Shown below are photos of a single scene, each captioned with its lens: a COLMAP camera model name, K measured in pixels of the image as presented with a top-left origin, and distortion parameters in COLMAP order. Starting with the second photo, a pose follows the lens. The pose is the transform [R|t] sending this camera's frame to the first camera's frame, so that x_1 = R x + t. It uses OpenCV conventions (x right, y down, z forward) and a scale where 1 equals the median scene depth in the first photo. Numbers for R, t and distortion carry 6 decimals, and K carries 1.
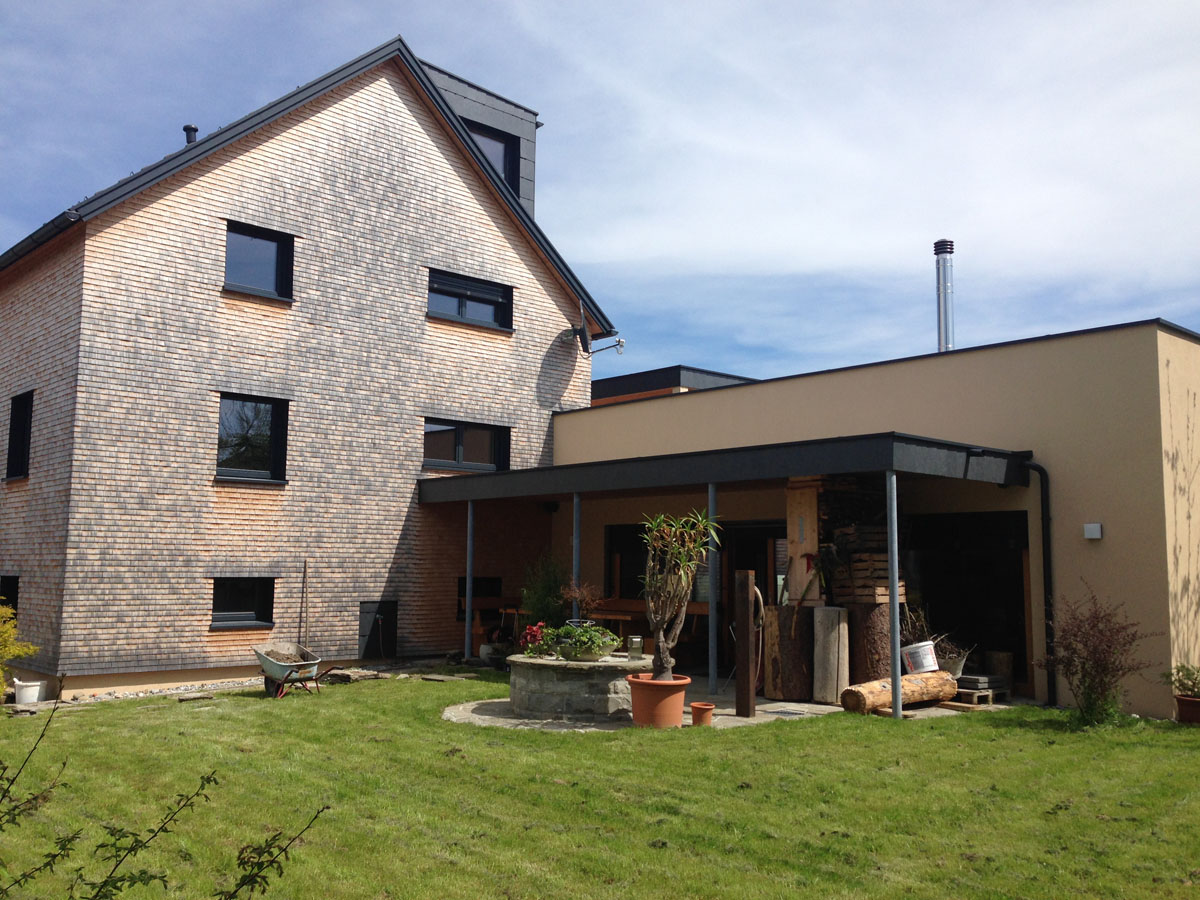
lens RADIAL K [[1106.8, 0, 600.0], [0, 1106.8, 450.0], [0, 0, 1]] dist [0.006641, -0.000854]
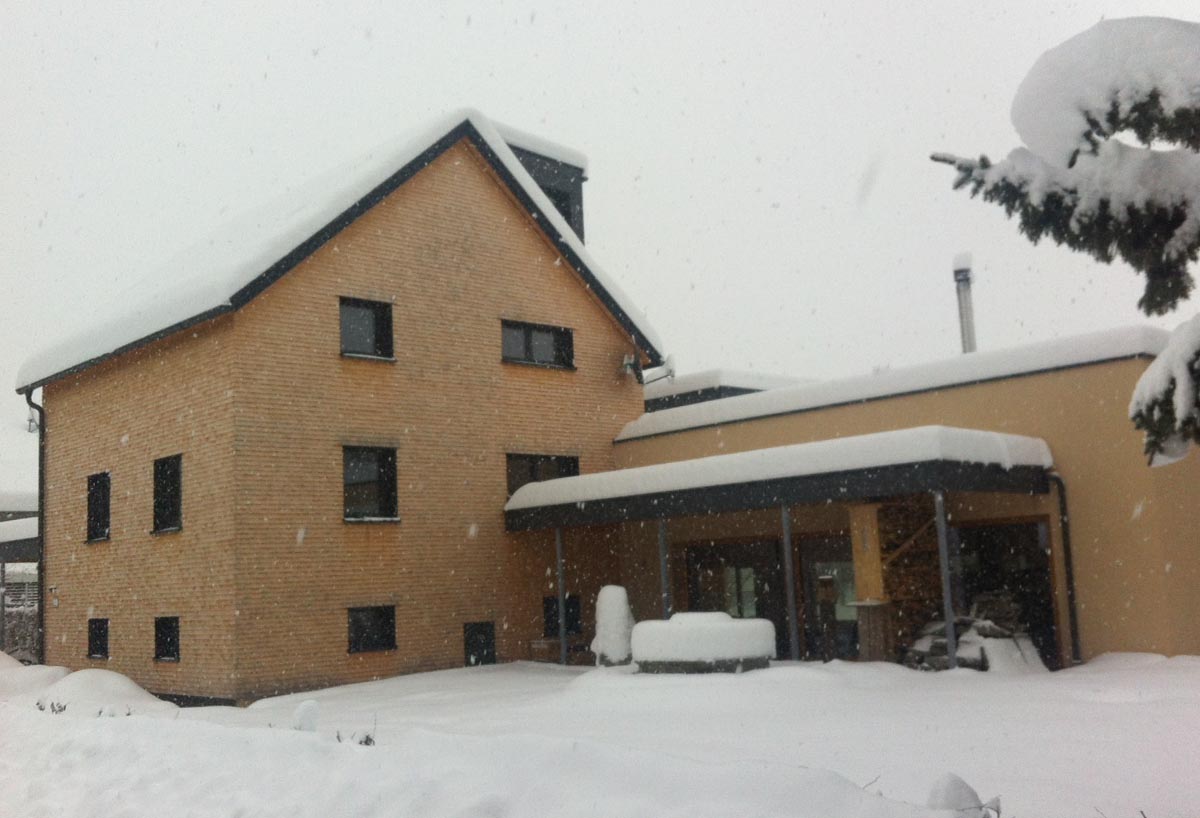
lens RADIAL K [[1220.4, 0, 570.5], [0, 1220.4, 405.7], [0, 0, 1]] dist [-0.004430, -0.011329]
pose [[0.998114, -0.059932, -0.013305, -0.076929], [0.059403, 0.997543, -0.037148, -0.029260], [0.015498, 0.036287, 0.999221, -0.233280]]
